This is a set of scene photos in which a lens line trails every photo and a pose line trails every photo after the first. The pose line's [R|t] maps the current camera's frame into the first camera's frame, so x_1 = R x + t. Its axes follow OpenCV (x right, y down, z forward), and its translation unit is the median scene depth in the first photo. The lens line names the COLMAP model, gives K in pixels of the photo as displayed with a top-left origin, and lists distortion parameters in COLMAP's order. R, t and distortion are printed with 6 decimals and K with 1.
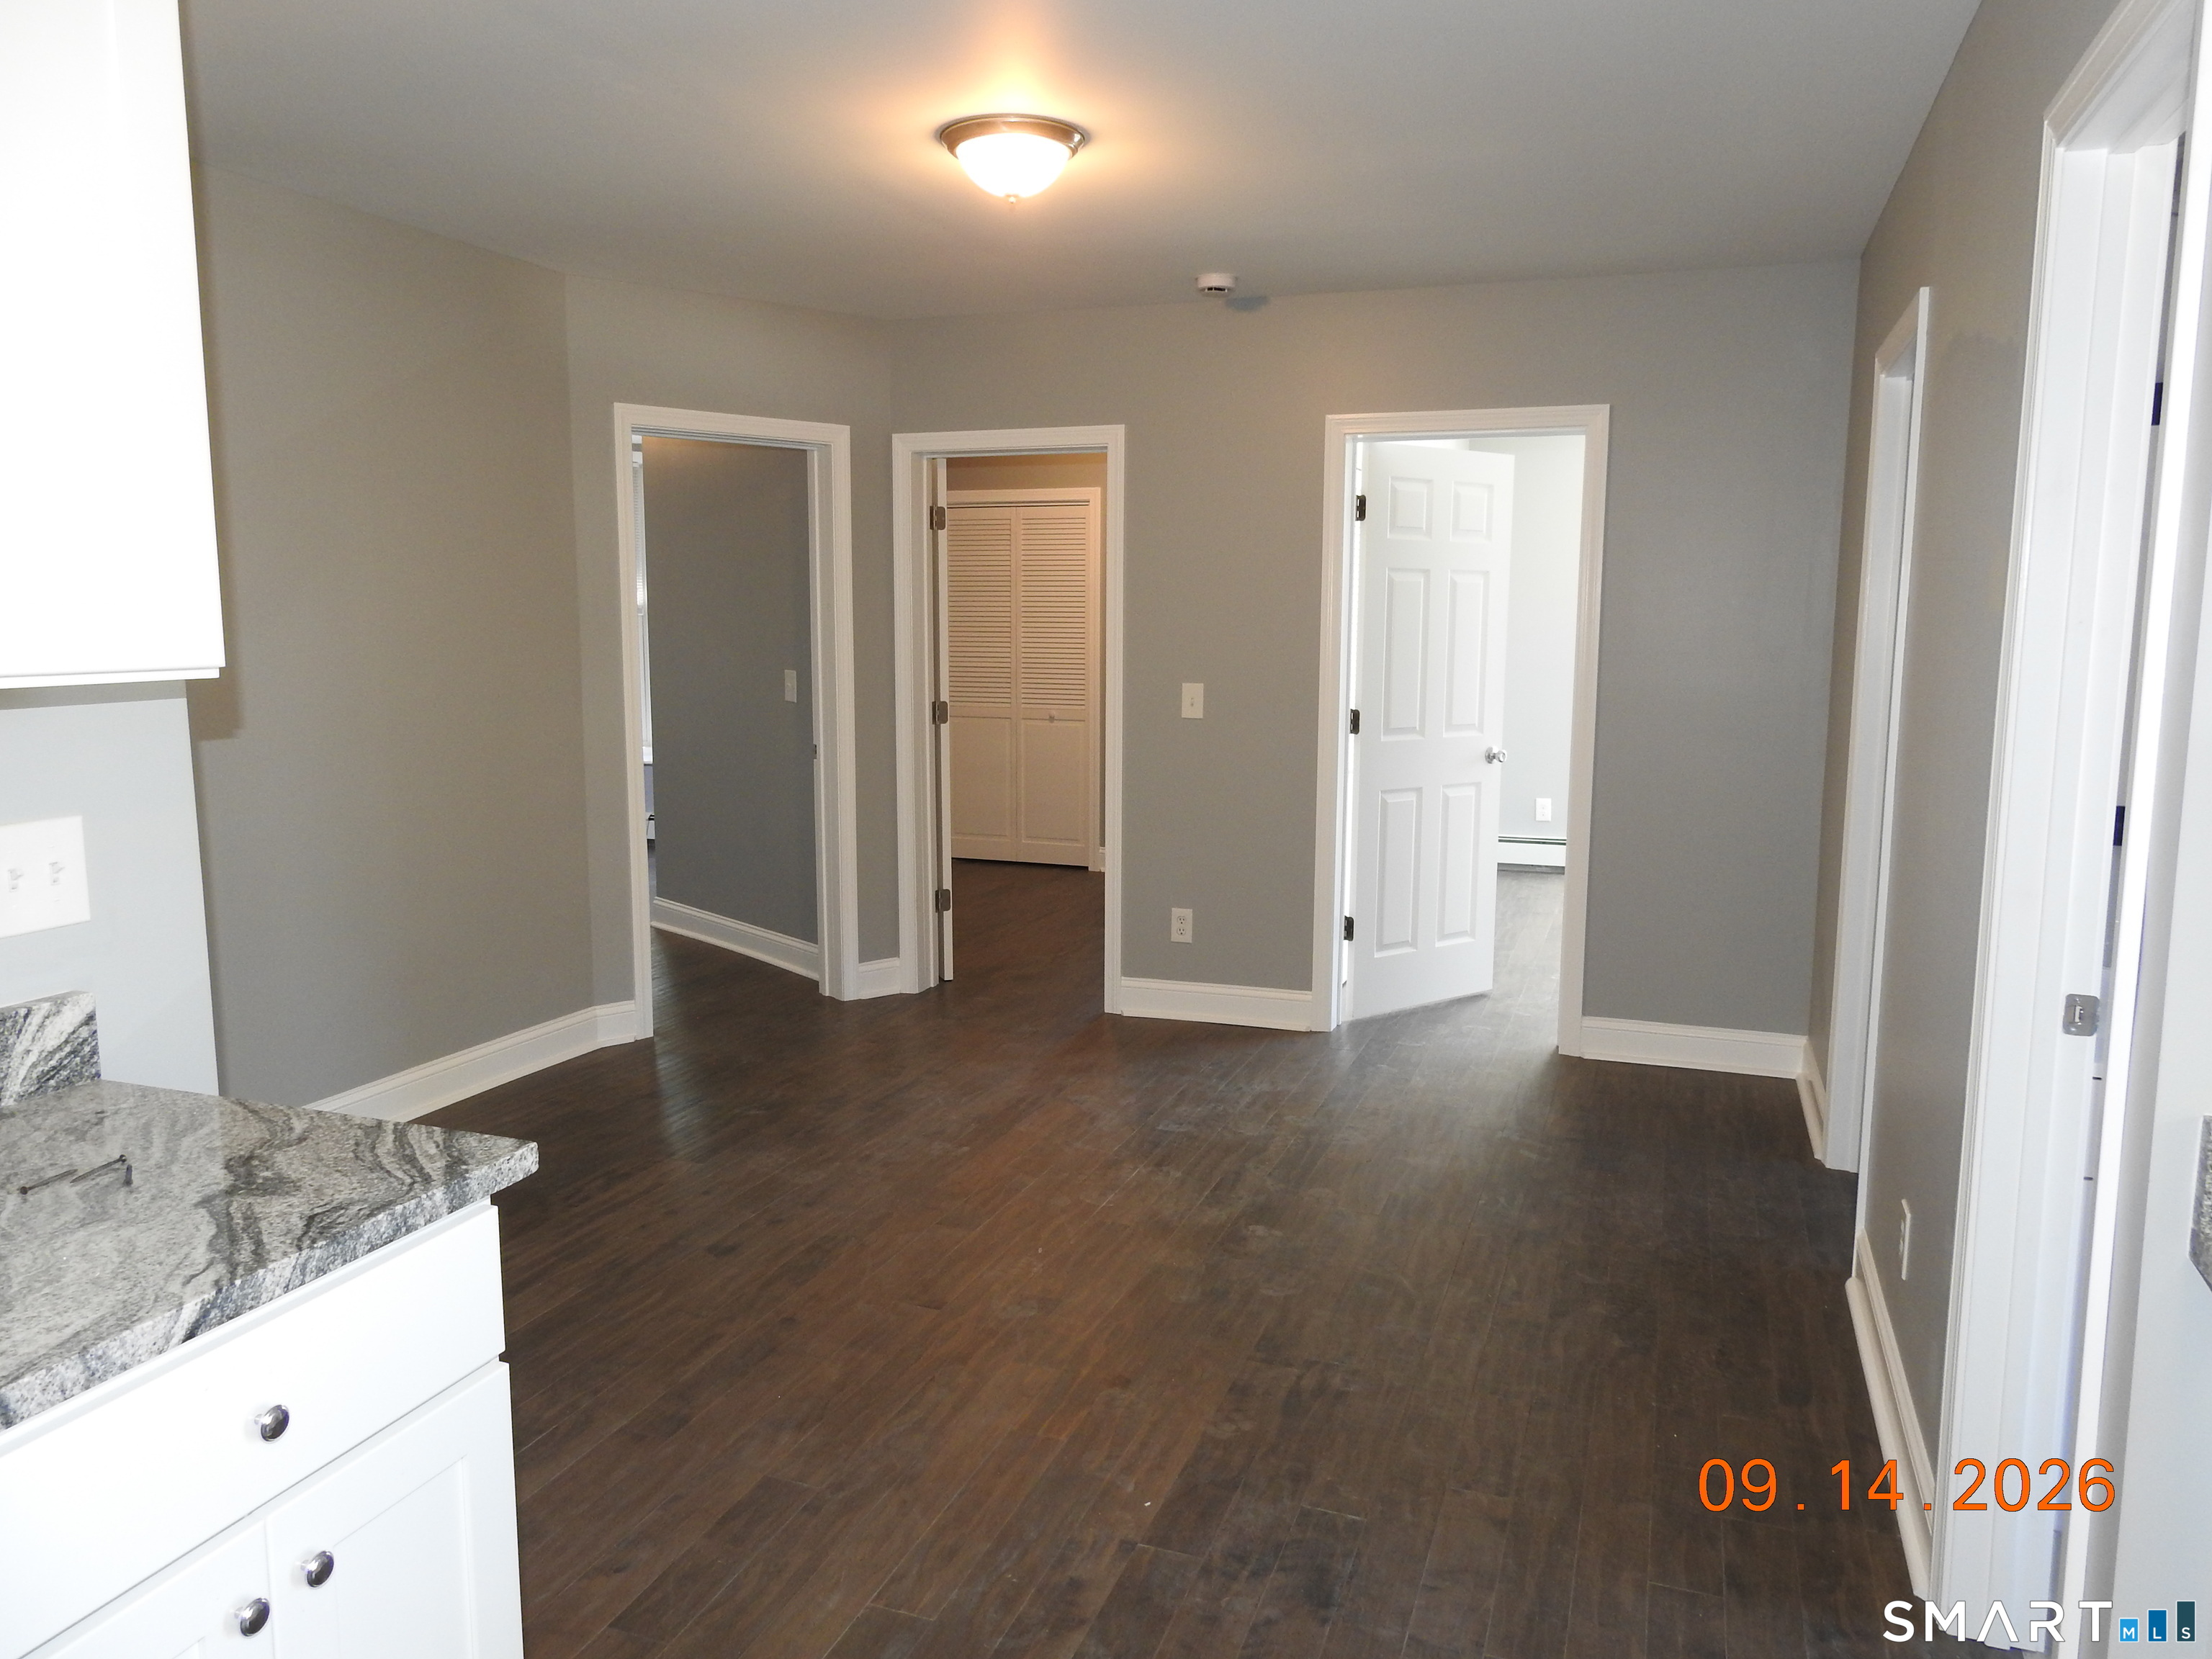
lens RADIAL K [[1577.7, 0, 1102.3], [0, 1577.7, 826.5], [0, 0, 1]] dist [0.000736, -0.001075]
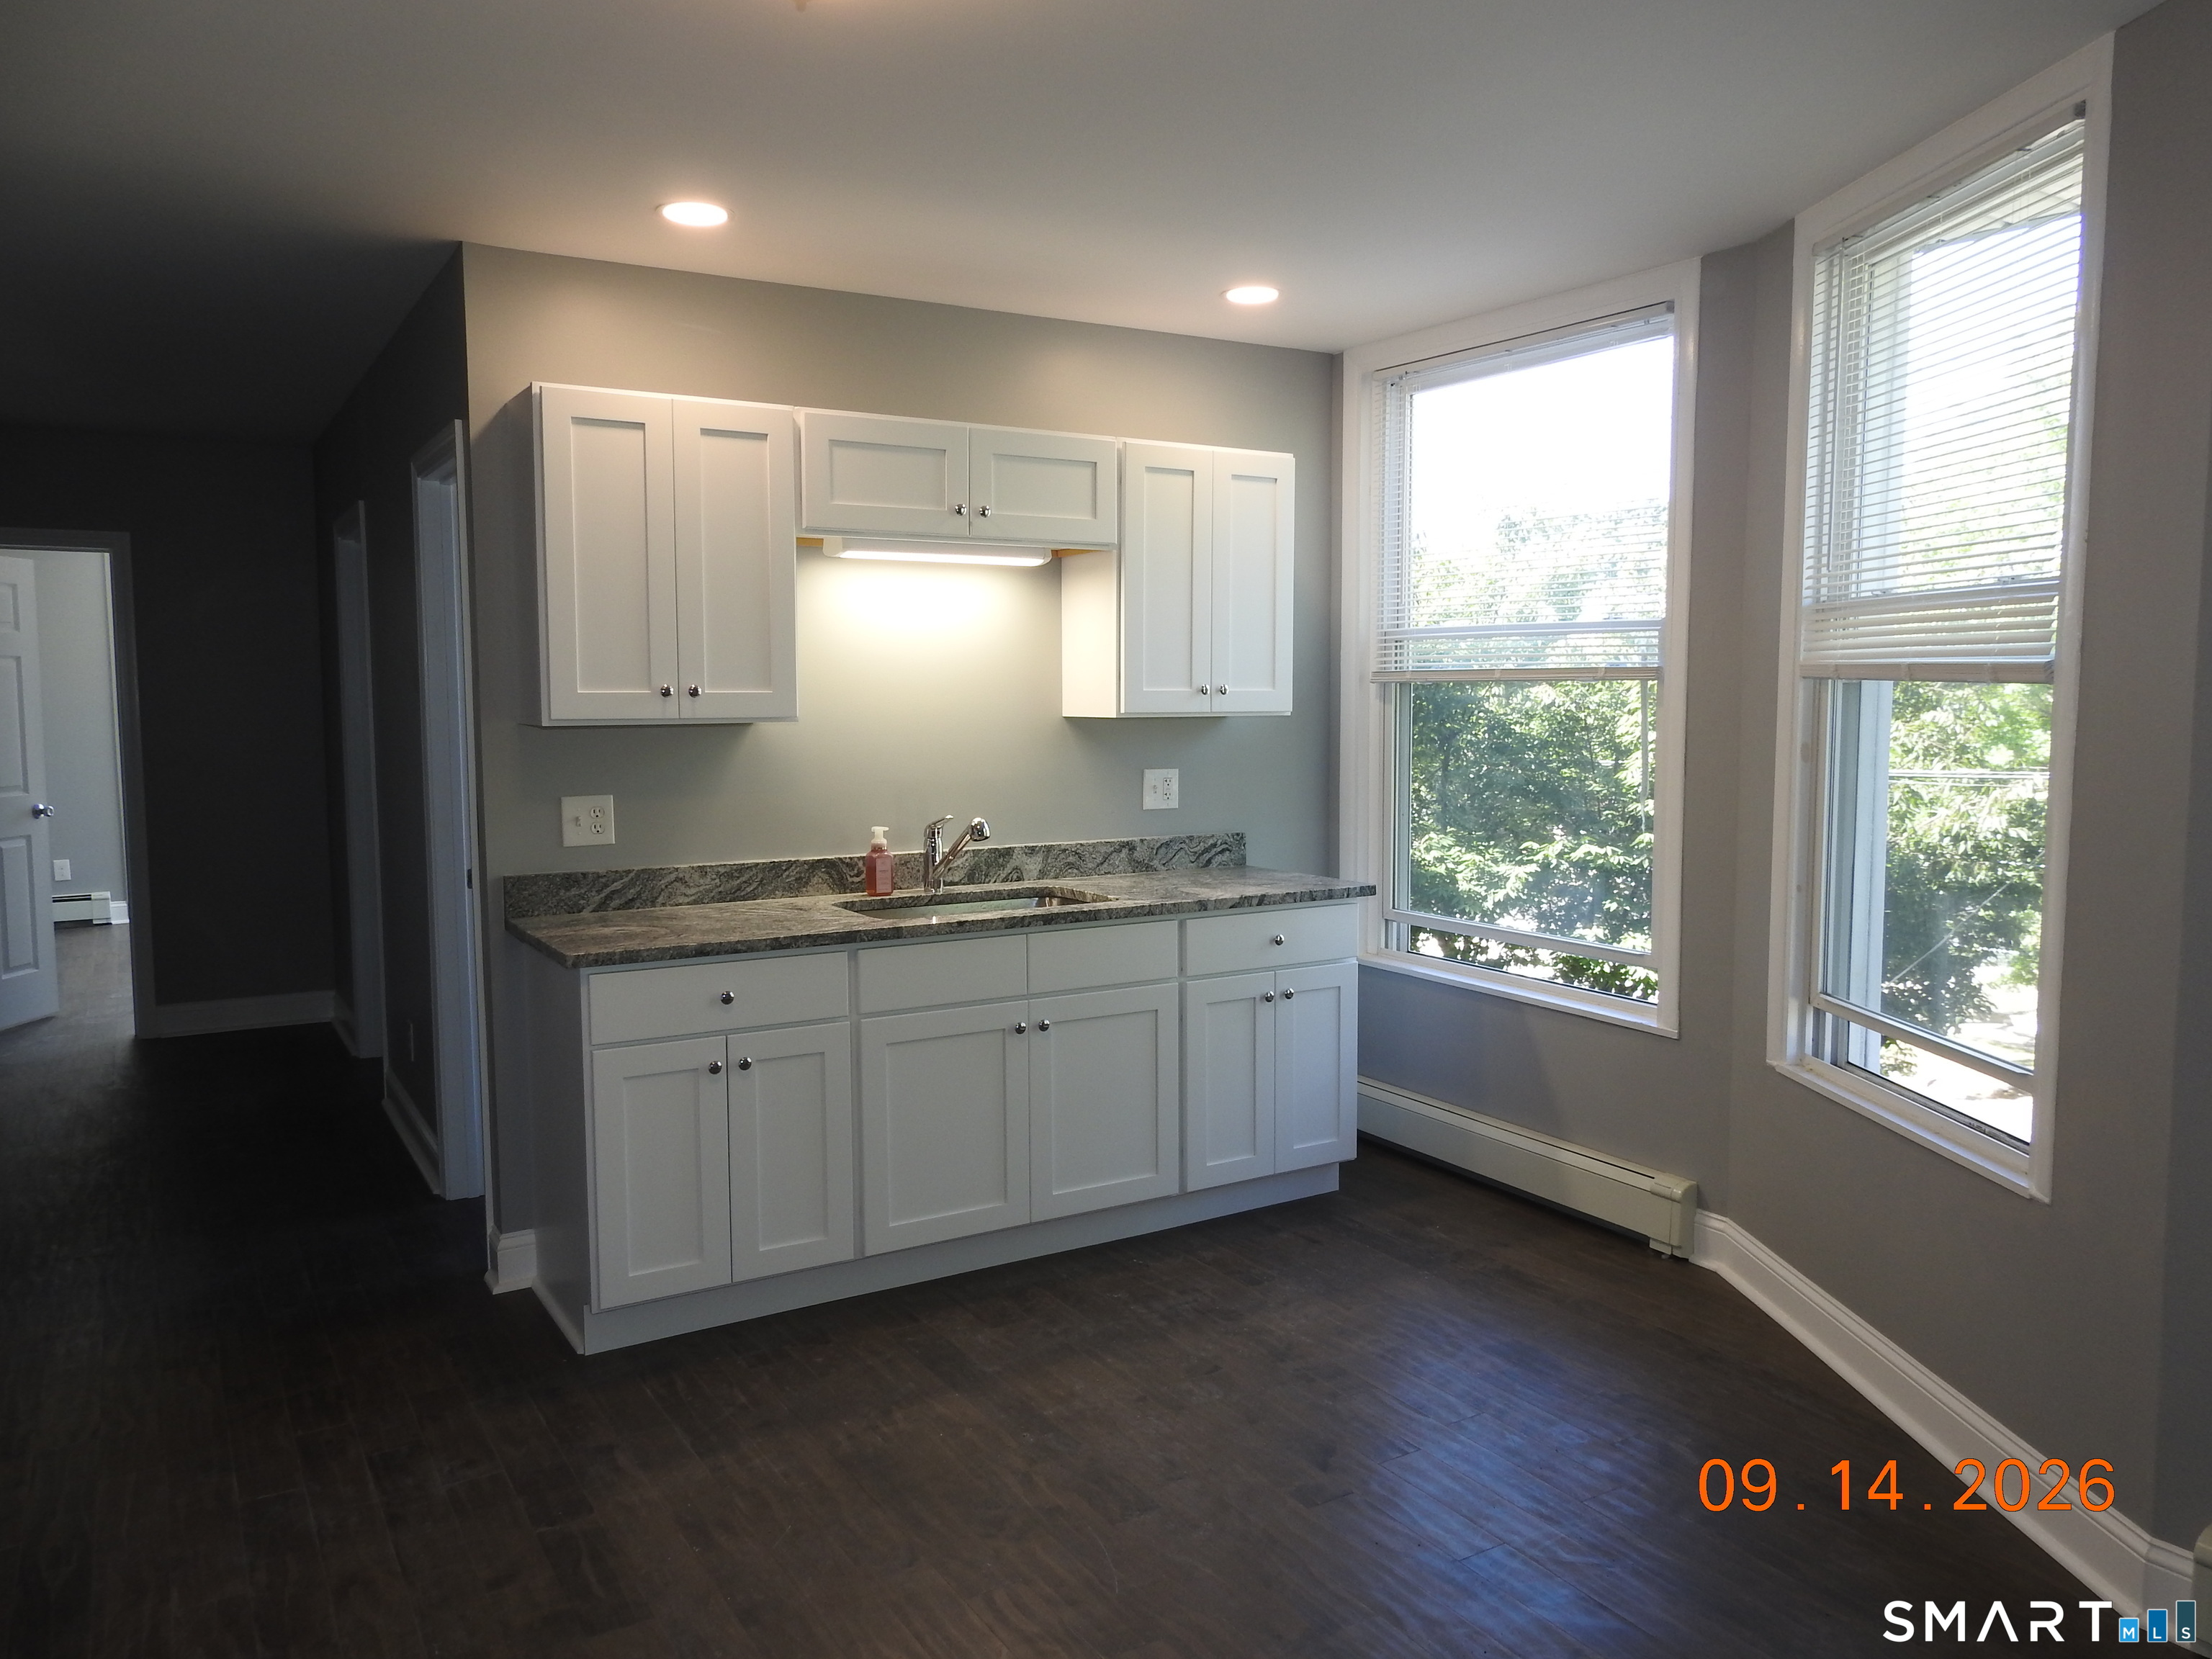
lens RADIAL K [[1577.7, 0, 1095.7], [0, 1577.7, 830.6], [0, 0, 1]] dist [0.000736, -0.001075]
pose [[0.619776, -0.074149, 0.781268, -0.295327], [0.113256, 0.993556, 0.004451, 0.084794], [-0.776563, 0.085724, 0.624180, -0.555397]]
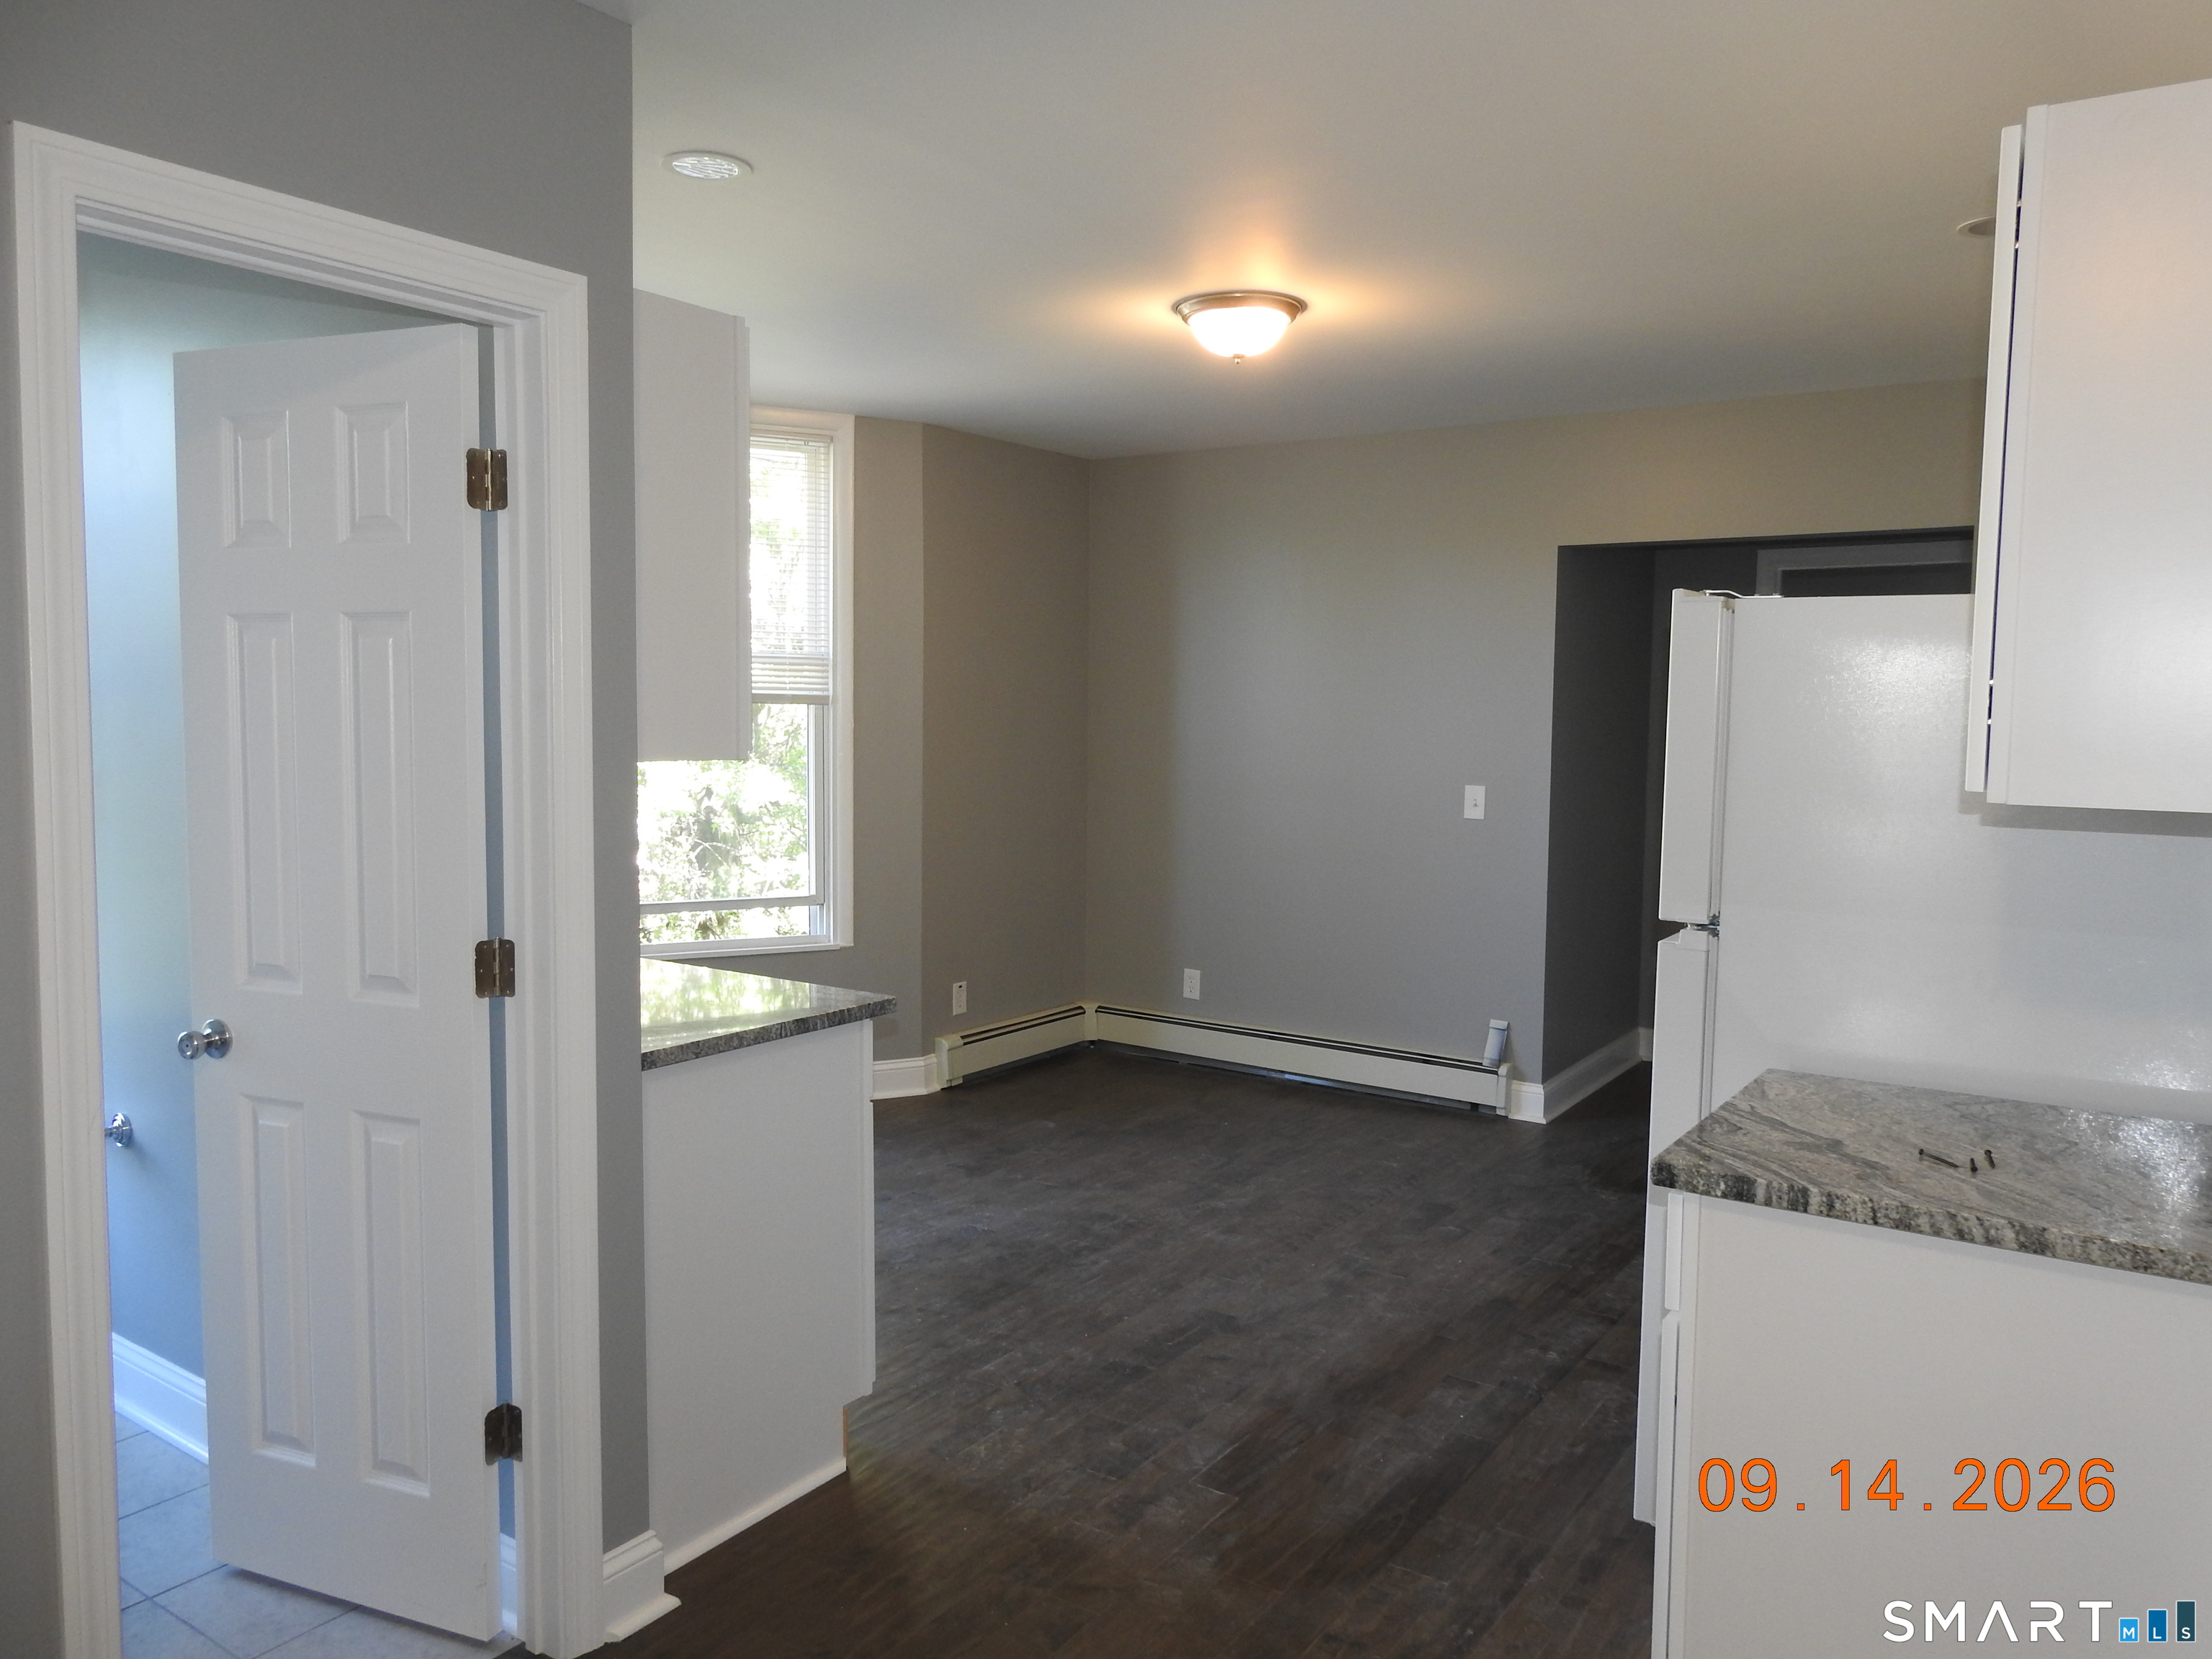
lens RADIAL K [[1577.7, 0, 1104.8], [0, 1577.7, 828.3], [0, 0, 1]] dist [0.000736, -0.001075]
pose [[-0.969365, -0.032015, 0.243529, -0.101079], [0.021049, 0.976994, 0.212225, -0.140555], [-0.244720, 0.210849, -0.946390, 0.955462]]
